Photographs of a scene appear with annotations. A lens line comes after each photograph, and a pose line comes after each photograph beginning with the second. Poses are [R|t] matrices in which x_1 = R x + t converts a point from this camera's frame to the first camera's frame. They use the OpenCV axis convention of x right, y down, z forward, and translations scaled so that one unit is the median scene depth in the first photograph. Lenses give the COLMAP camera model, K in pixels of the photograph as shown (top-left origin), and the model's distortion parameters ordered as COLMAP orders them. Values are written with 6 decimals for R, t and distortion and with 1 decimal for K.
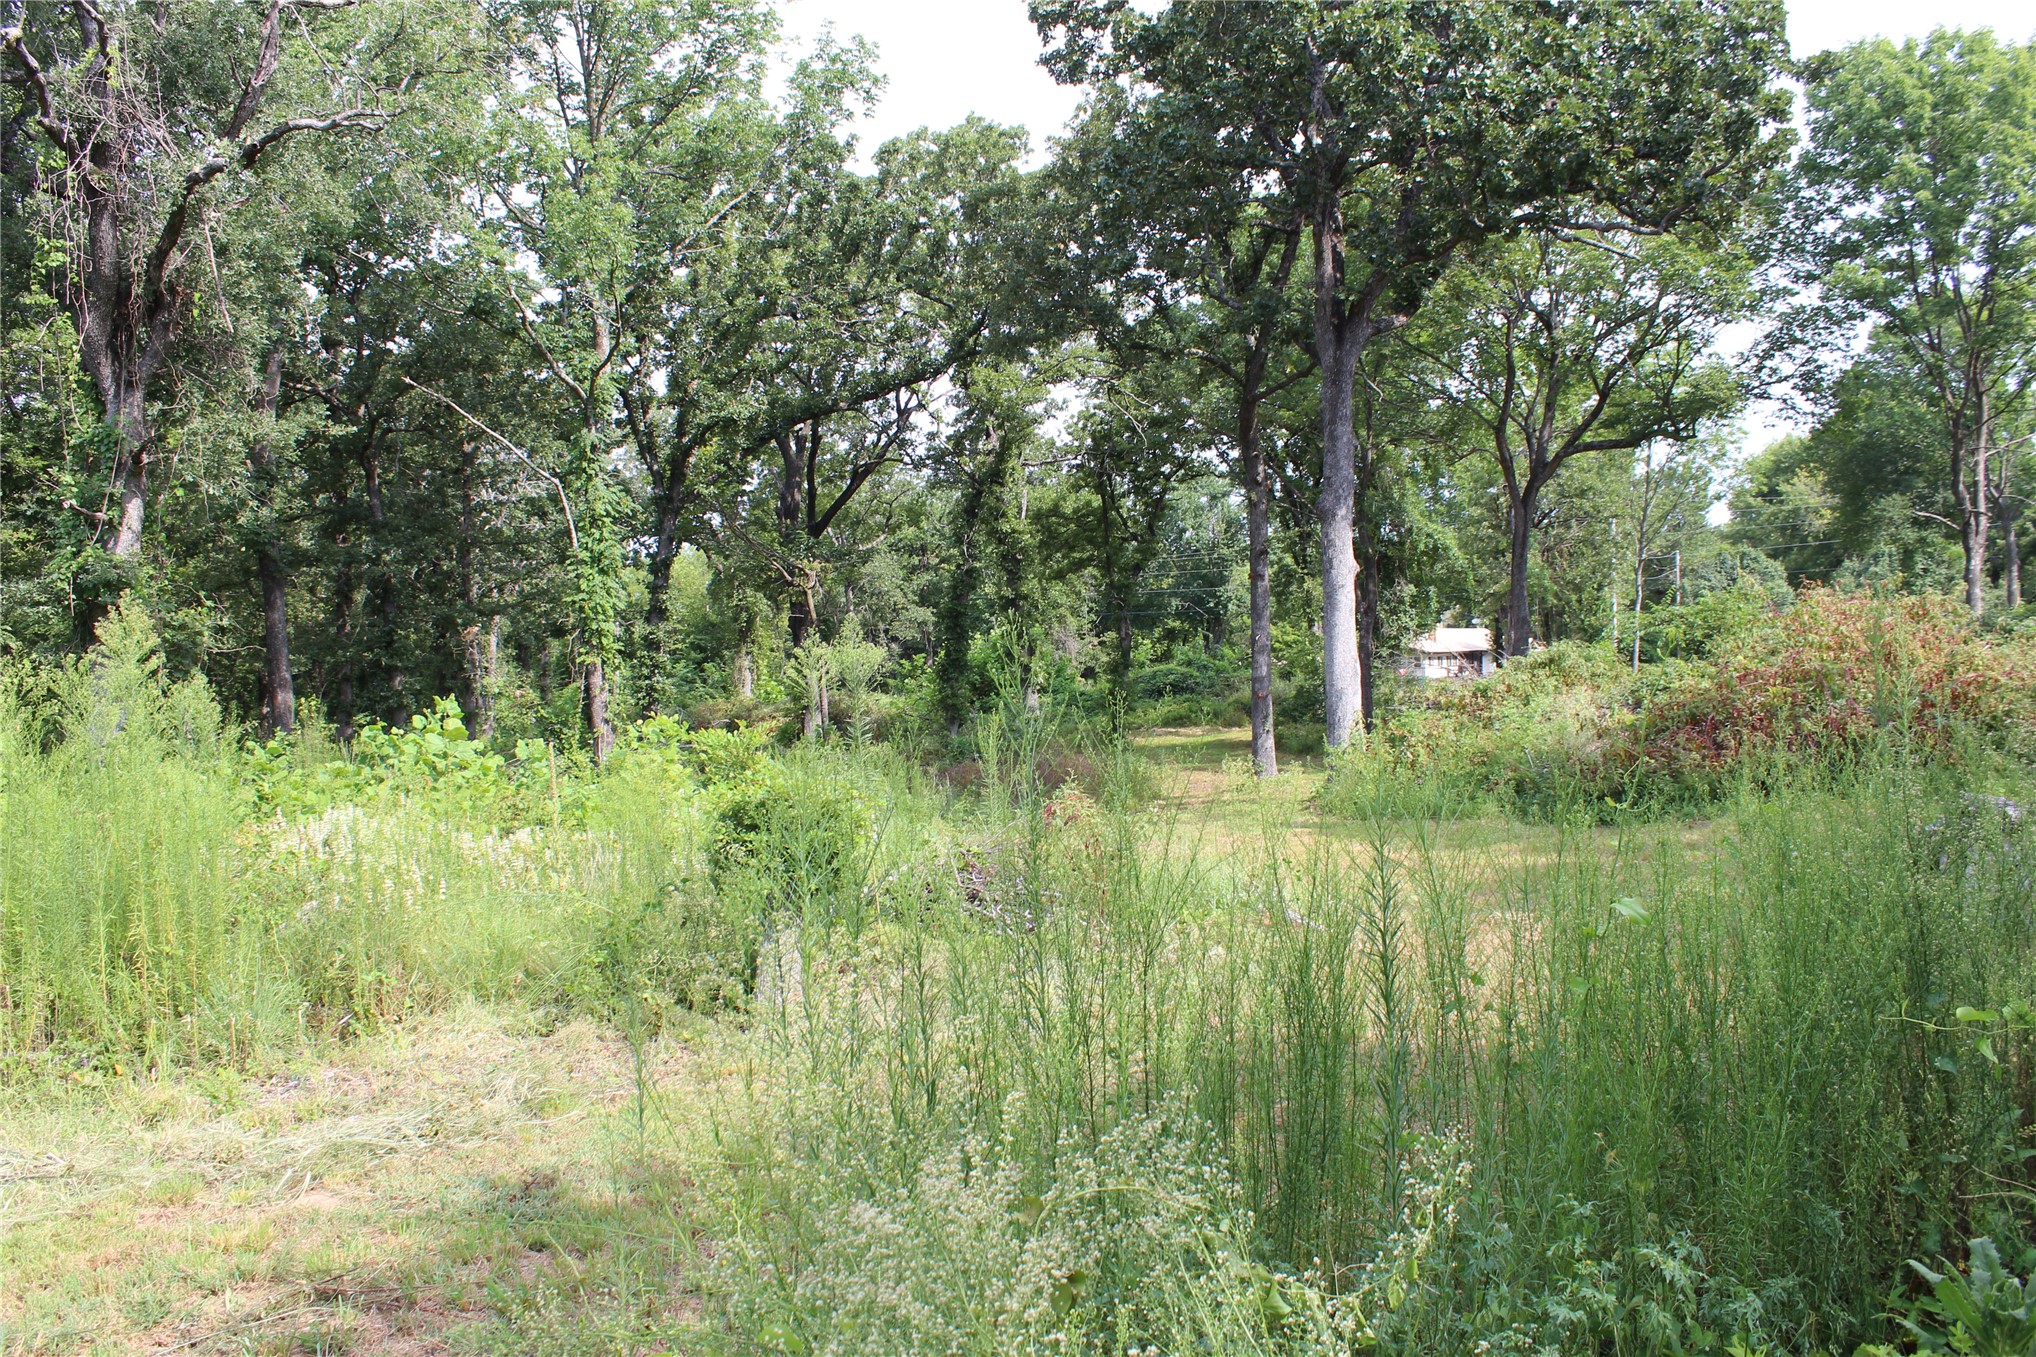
lens RADIAL K [[1712.9, 0, 1004.1], [0, 1712.9, 685.2], [0, 0, 1]] dist [-0.173678, 0.166091]
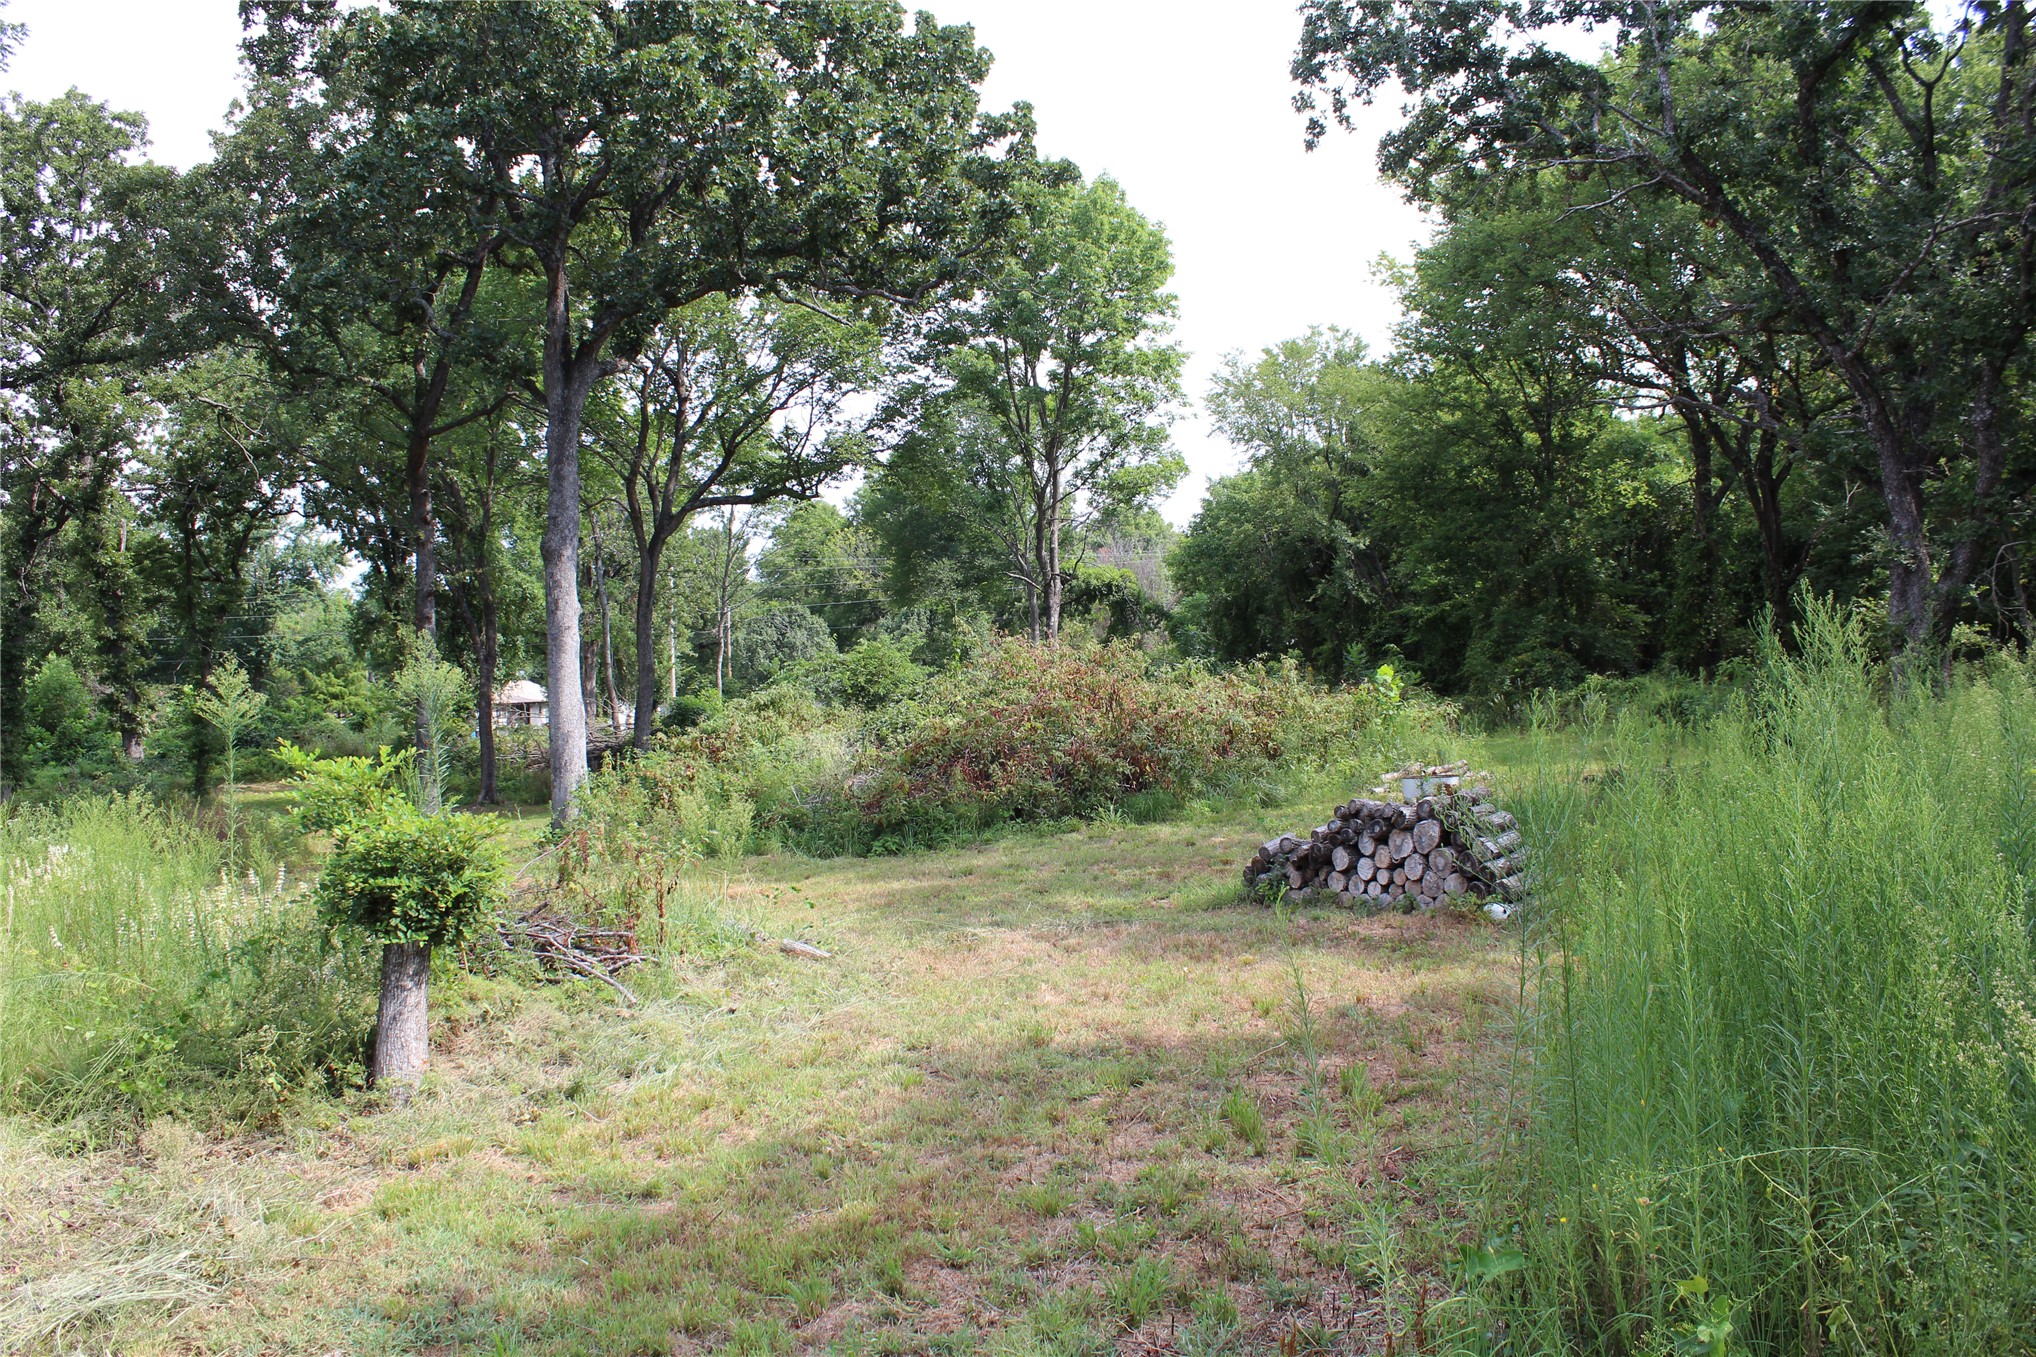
lens RADIAL K [[1712.9, 0, 1004.1], [0, 1712.9, 685.2], [0, 0, 1]] dist [-0.173678, 0.166091]
pose [[0.840447, 0.005127, 0.541869, -0.070887], [0.012234, 0.999521, -0.028433, 0.003494], [-0.541755, 0.030526, 0.839982, 0.023300]]
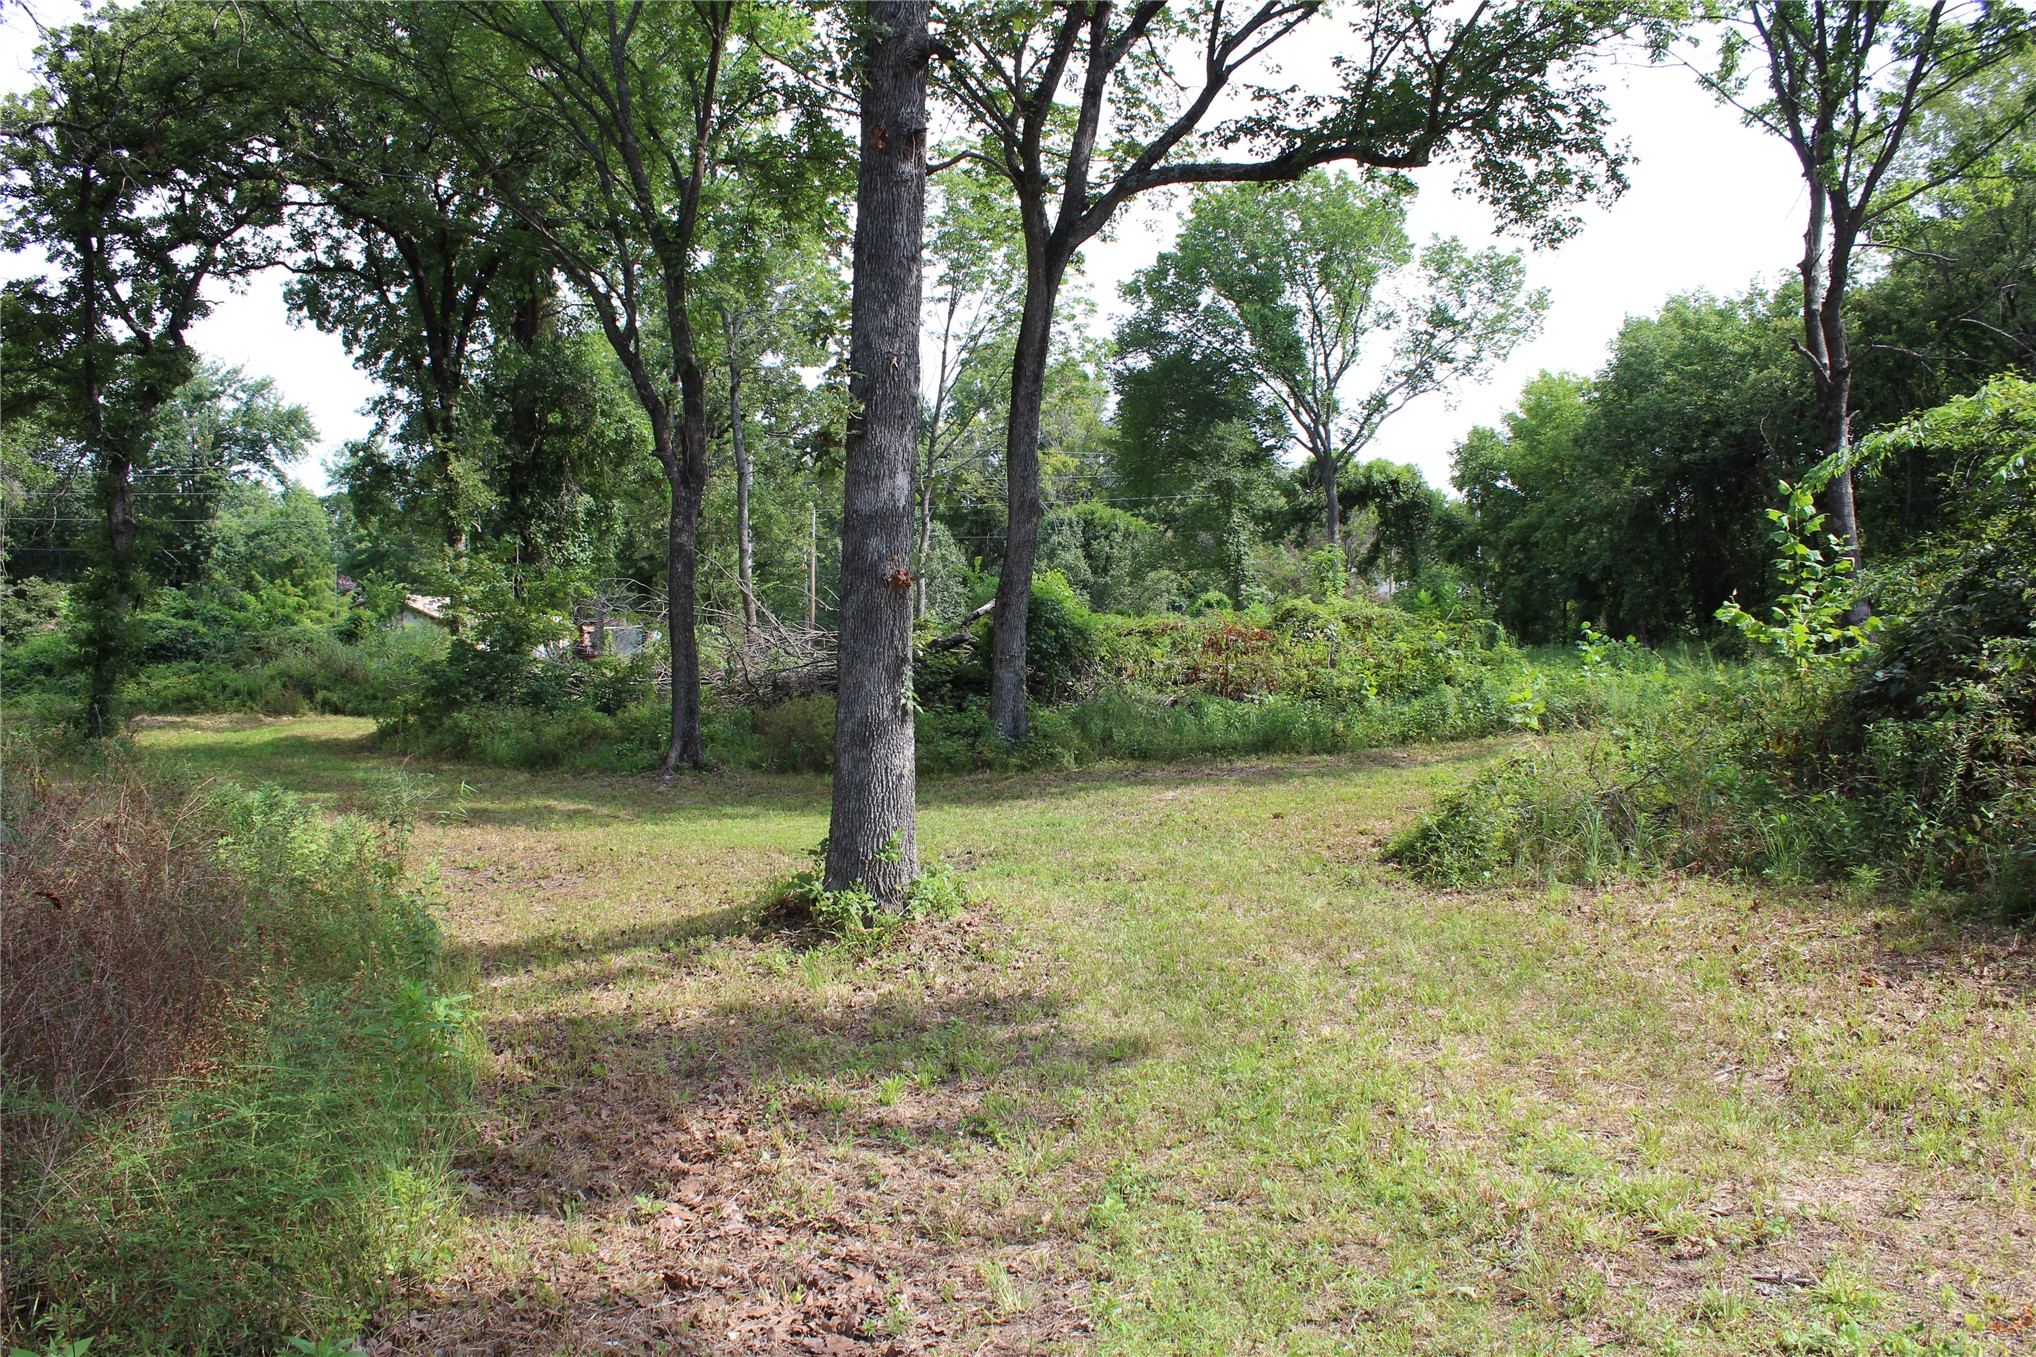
lens RADIAL K [[1712.9, 0, 1004.1], [0, 1712.9, 685.2], [0, 0, 1]] dist [-0.173678, 0.166091]
pose [[0.817995, 0.020516, 0.574859, 0.008411], [-0.021476, 0.999756, -0.005120, 0.018492], [-0.574824, -0.008157, 0.818236, 0.609769]]
